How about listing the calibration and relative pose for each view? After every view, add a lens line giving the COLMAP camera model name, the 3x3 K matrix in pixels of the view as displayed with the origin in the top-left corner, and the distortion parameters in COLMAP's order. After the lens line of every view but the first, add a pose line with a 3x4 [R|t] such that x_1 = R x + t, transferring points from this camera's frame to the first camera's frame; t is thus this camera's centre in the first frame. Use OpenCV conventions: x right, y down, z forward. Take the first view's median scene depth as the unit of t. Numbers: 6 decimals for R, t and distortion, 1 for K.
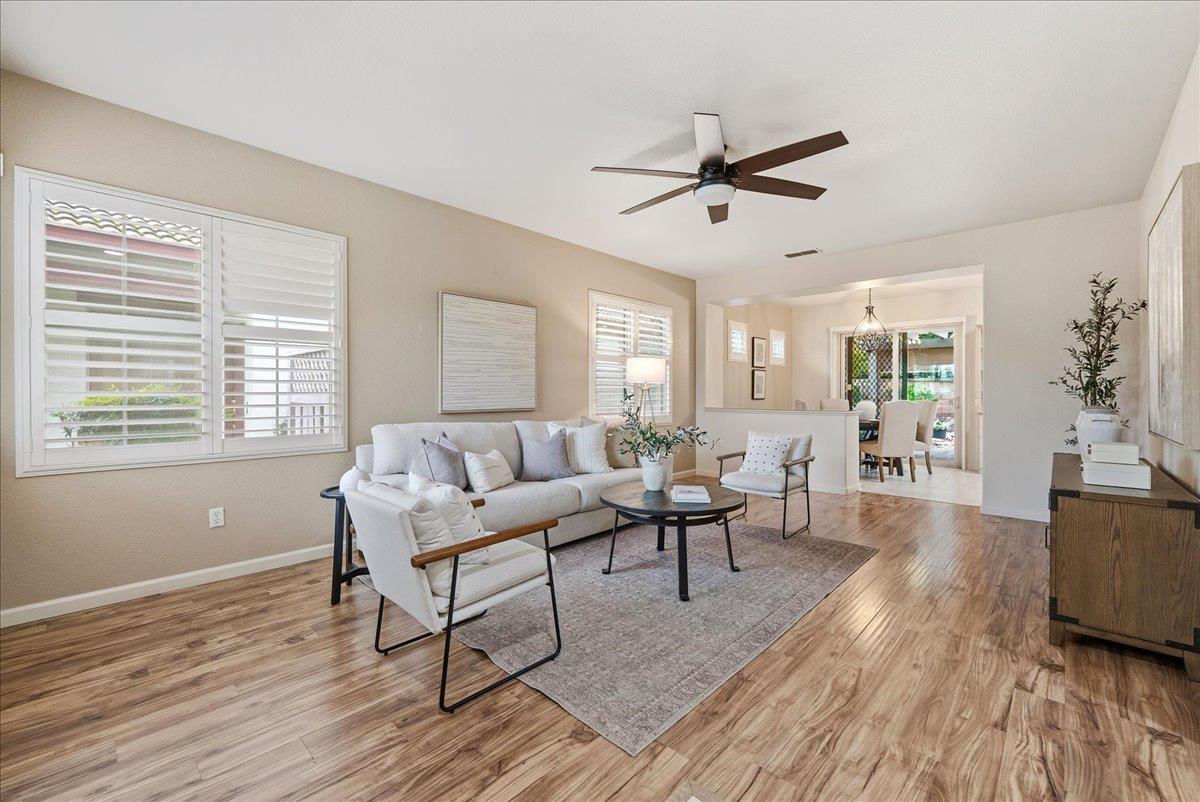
lens RADIAL K [[488.8, 0, 605.3], [0, 488.8, 394.4], [0, 0, 1]] dist [-0.003413, 0.000289]
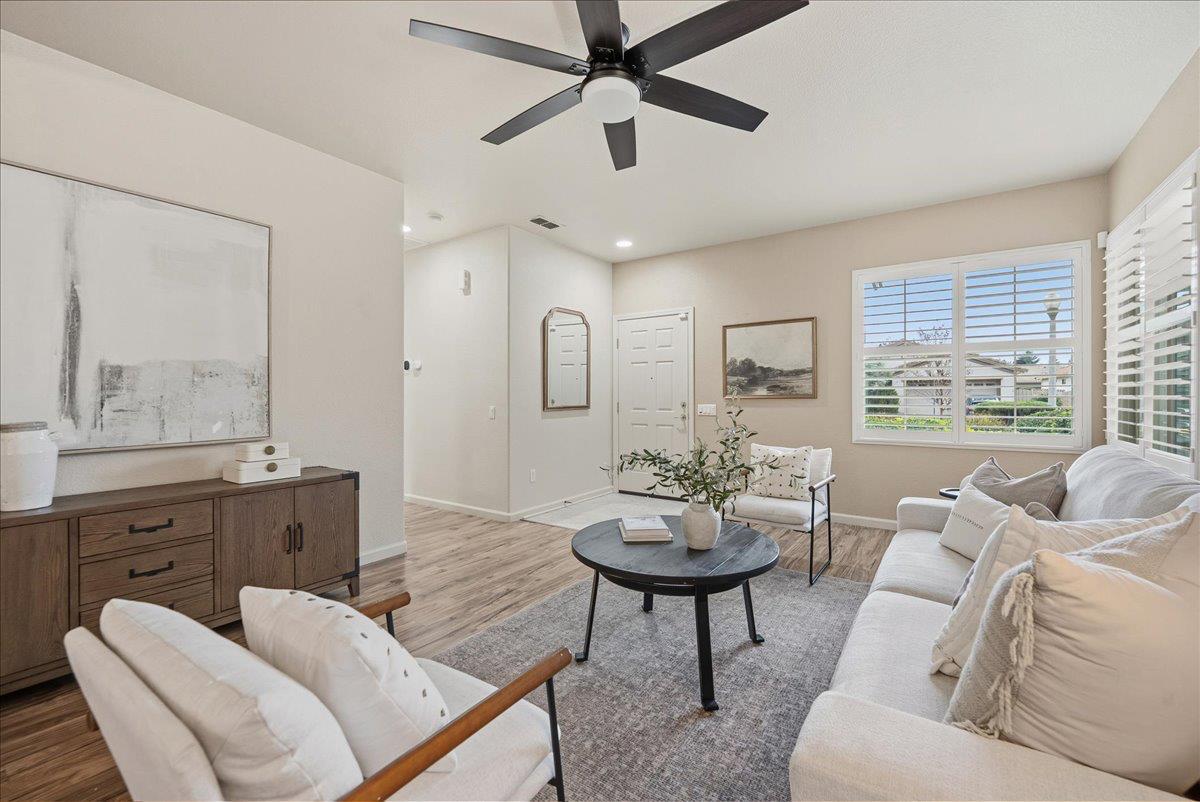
lens RADIAL K [[488.8, 0, 607.2], [0, 488.8, 396.1], [0, 0, 1]] dist [-0.003413, 0.000289]
pose [[-0.988933, 0.000760, -0.148359, 0.328893], [-0.000016, 0.999986, 0.005230, -0.007992], [0.148361, 0.005175, -0.988920, 1.668569]]
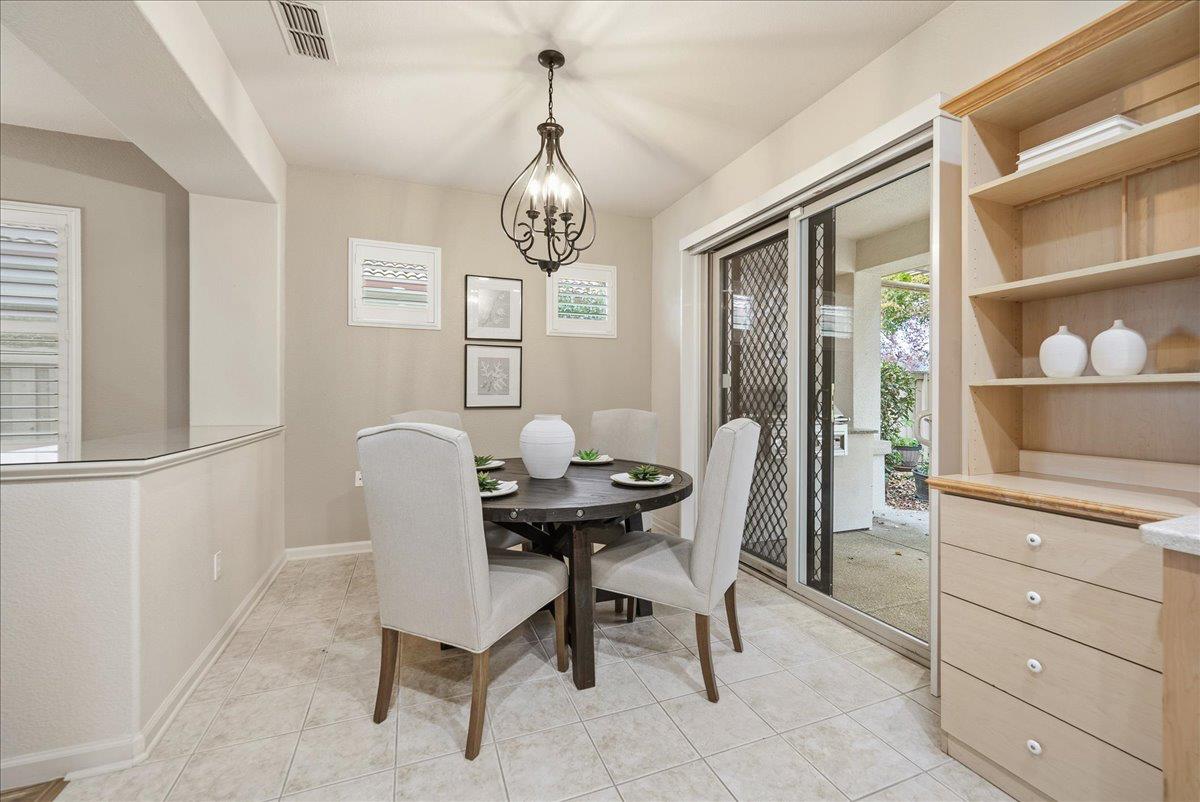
lens RADIAL K [[488.8, 0, 602.8], [0, 488.8, 399.1], [0, 0, 1]] dist [-0.003413, 0.000289]
pose [[0.911692, 0.006586, -0.410821, 1.628834], [-0.005885, 0.999978, 0.002971, -0.000013], [0.410832, -0.000291, 0.911711, 1.630994]]
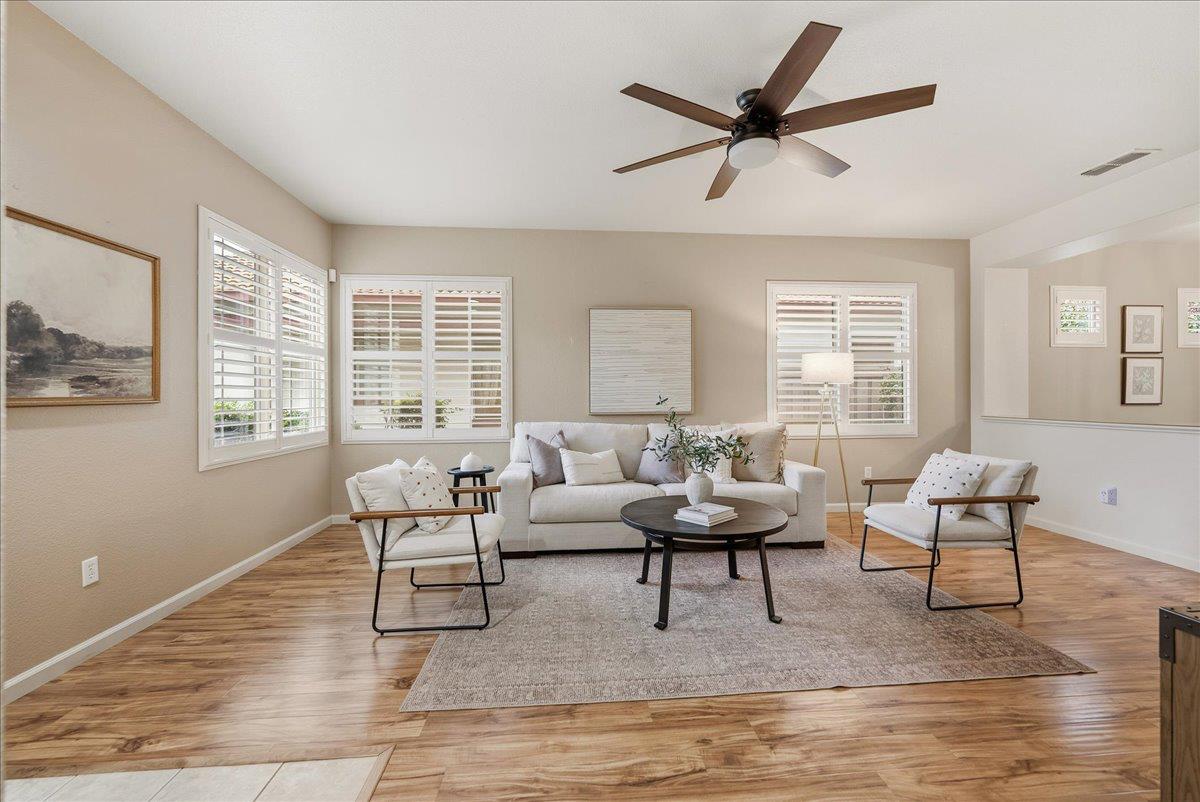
lens RADIAL K [[488.8, 0, 605.2], [0, 488.8, 396.9], [0, 0, 1]] dist [-0.003413, 0.000289]
pose [[0.744251, -0.002284, -0.667896, 0.589551], [0.002259, 0.999997, -0.000902, -0.001818], [0.667896, -0.000837, 0.744254, 0.228870]]
